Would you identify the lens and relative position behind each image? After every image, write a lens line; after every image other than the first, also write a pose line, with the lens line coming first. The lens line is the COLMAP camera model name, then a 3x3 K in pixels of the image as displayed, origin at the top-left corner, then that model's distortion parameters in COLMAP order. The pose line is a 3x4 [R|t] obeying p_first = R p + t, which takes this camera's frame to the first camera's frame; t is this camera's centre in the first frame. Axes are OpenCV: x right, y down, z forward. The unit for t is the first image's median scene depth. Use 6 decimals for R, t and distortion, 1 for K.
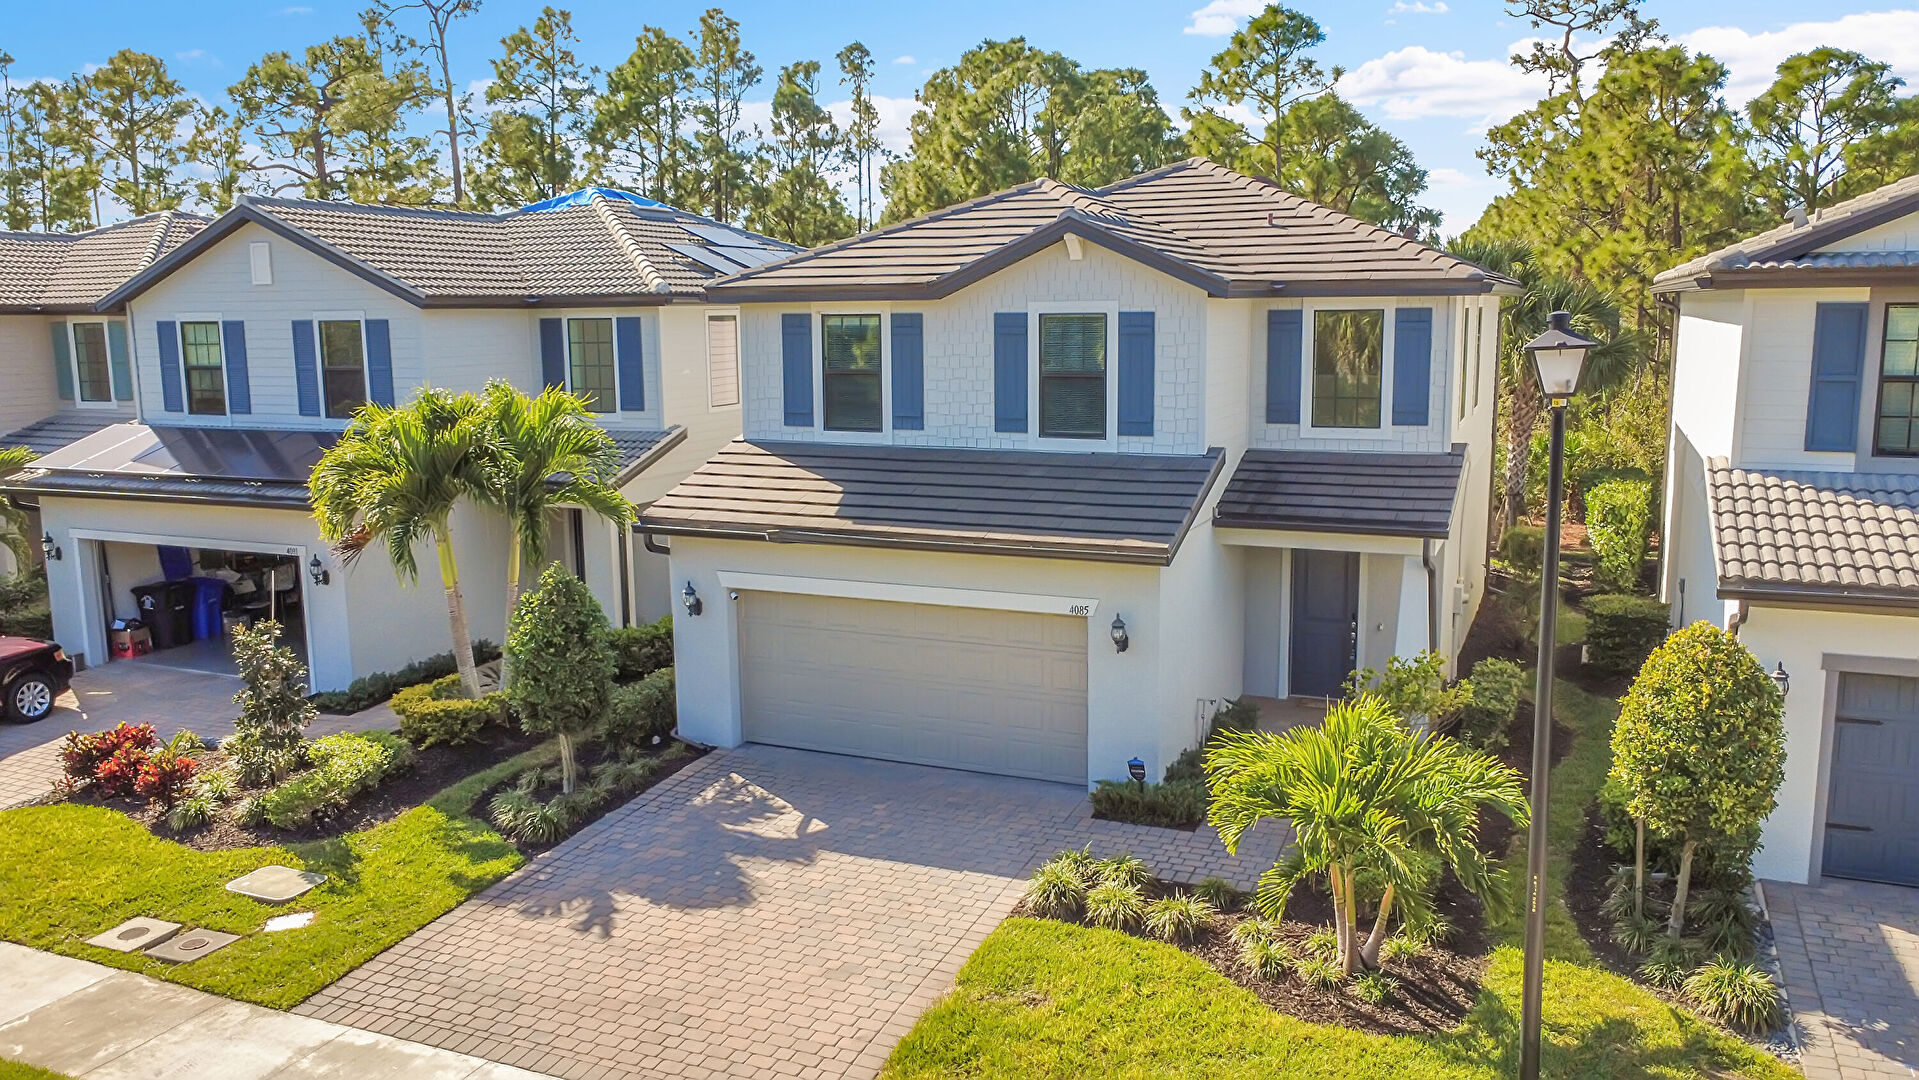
lens RADIAL K [[1441.2, 0, 959.5], [0, 1441.2, 540.0], [0, 0, 1]] dist [0.000363, -0.005005]
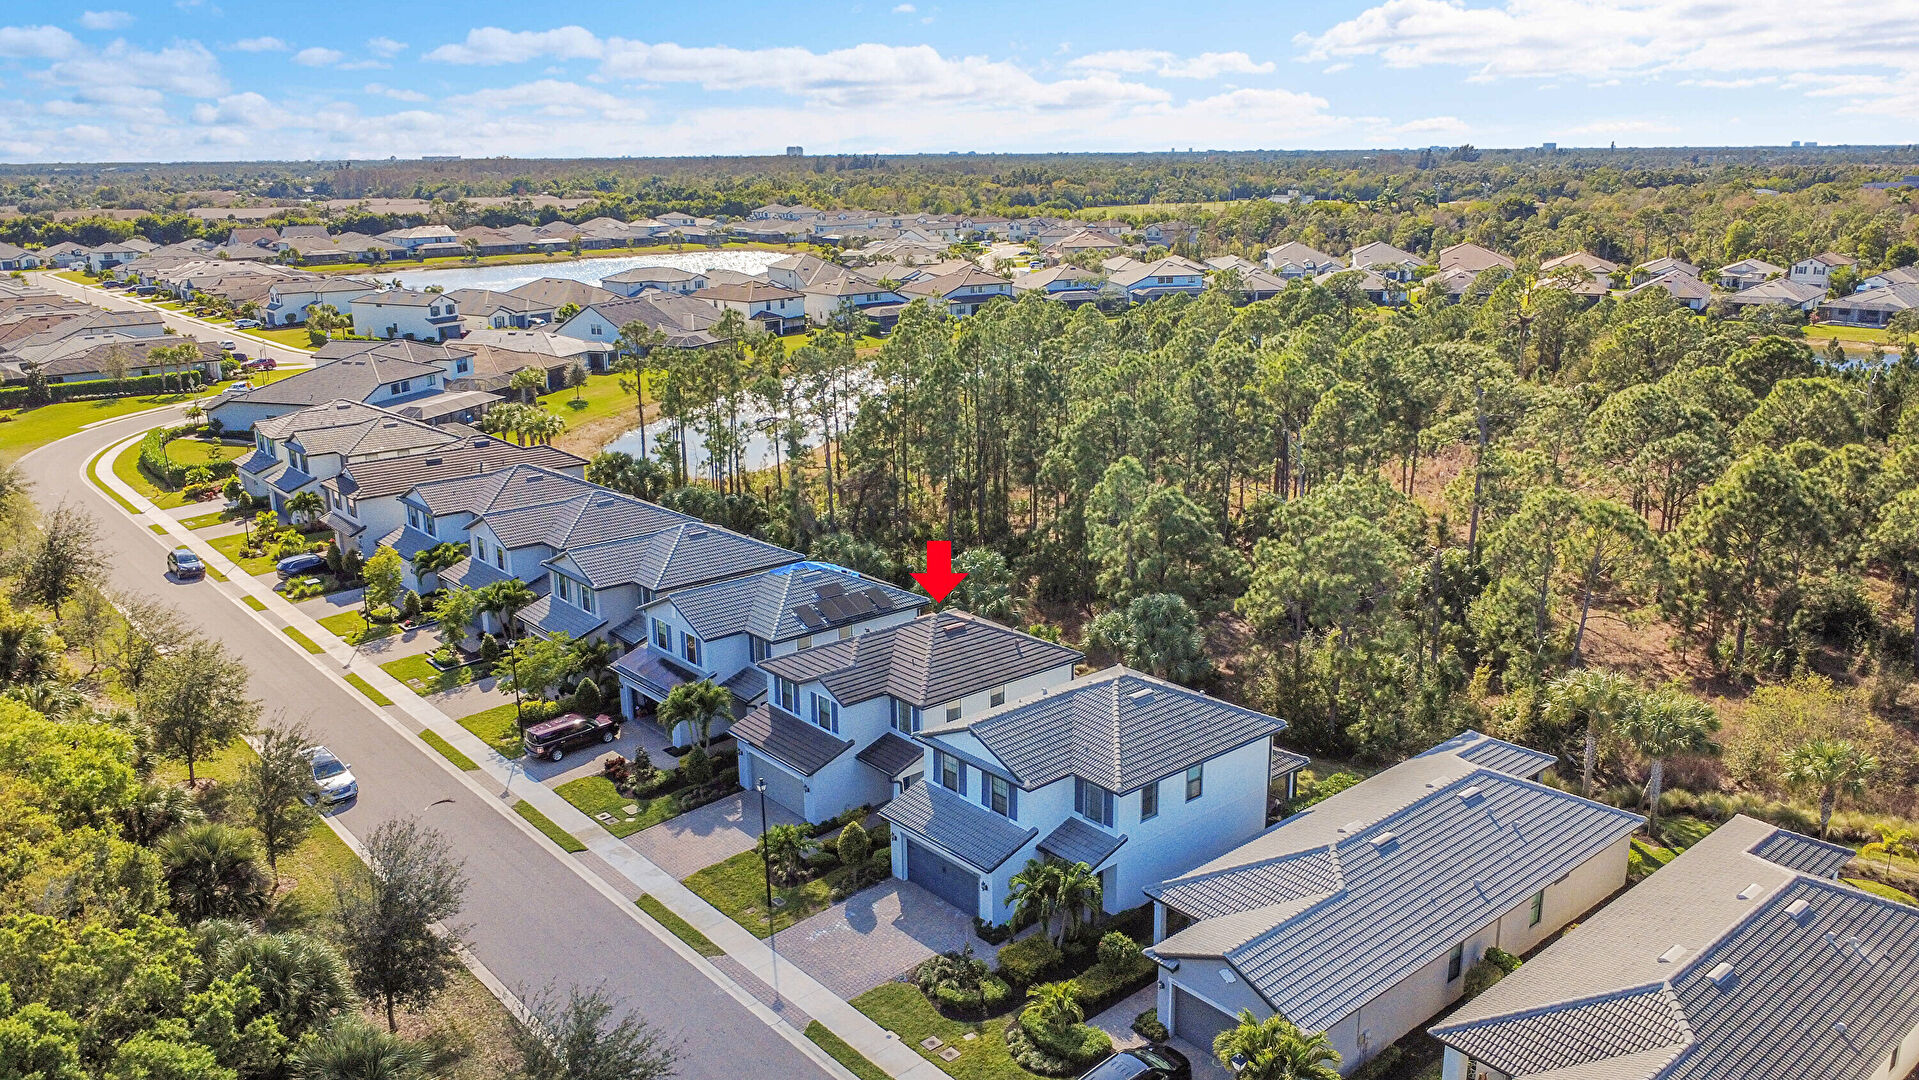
lens RADIAL K [[1441.2, 0, 959.5], [0, 1441.2, 540.0], [0, 0, 1]] dist [0.000363, -0.005005]
pose [[0.898177, 0.116369, -0.423954, 1.940899], [-0.070076, 0.989898, 0.123251, -1.051660], [0.434014, -0.080992, 0.897258, -2.185268]]
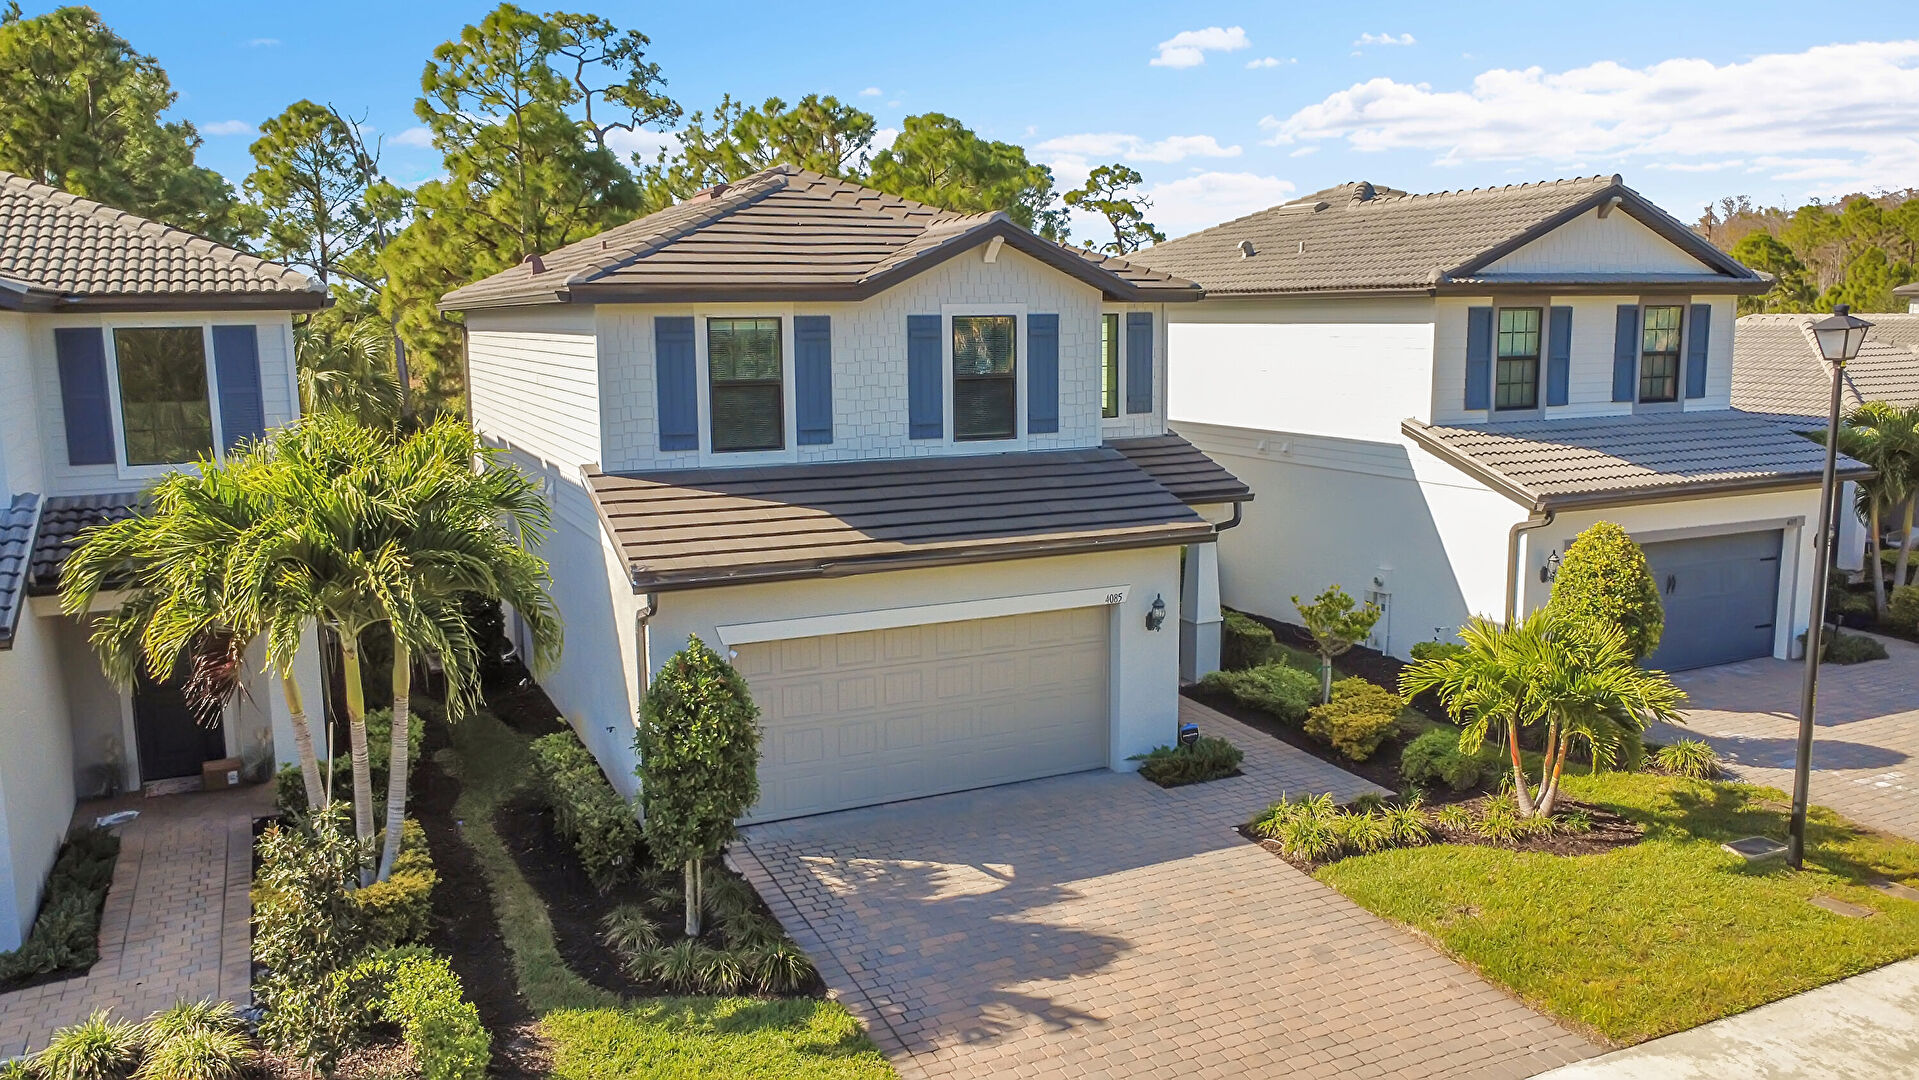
lens RADIAL K [[1441.2, 0, 959.5], [0, 1441.2, 540.0], [0, 0, 1]] dist [0.000363, -0.005005]
pose [[0.661128, -0.112562, 0.741782, -0.694331], [0.123451, 0.991527, 0.040432, -0.045014], [-0.740047, 0.064843, 0.669422, 0.350011]]
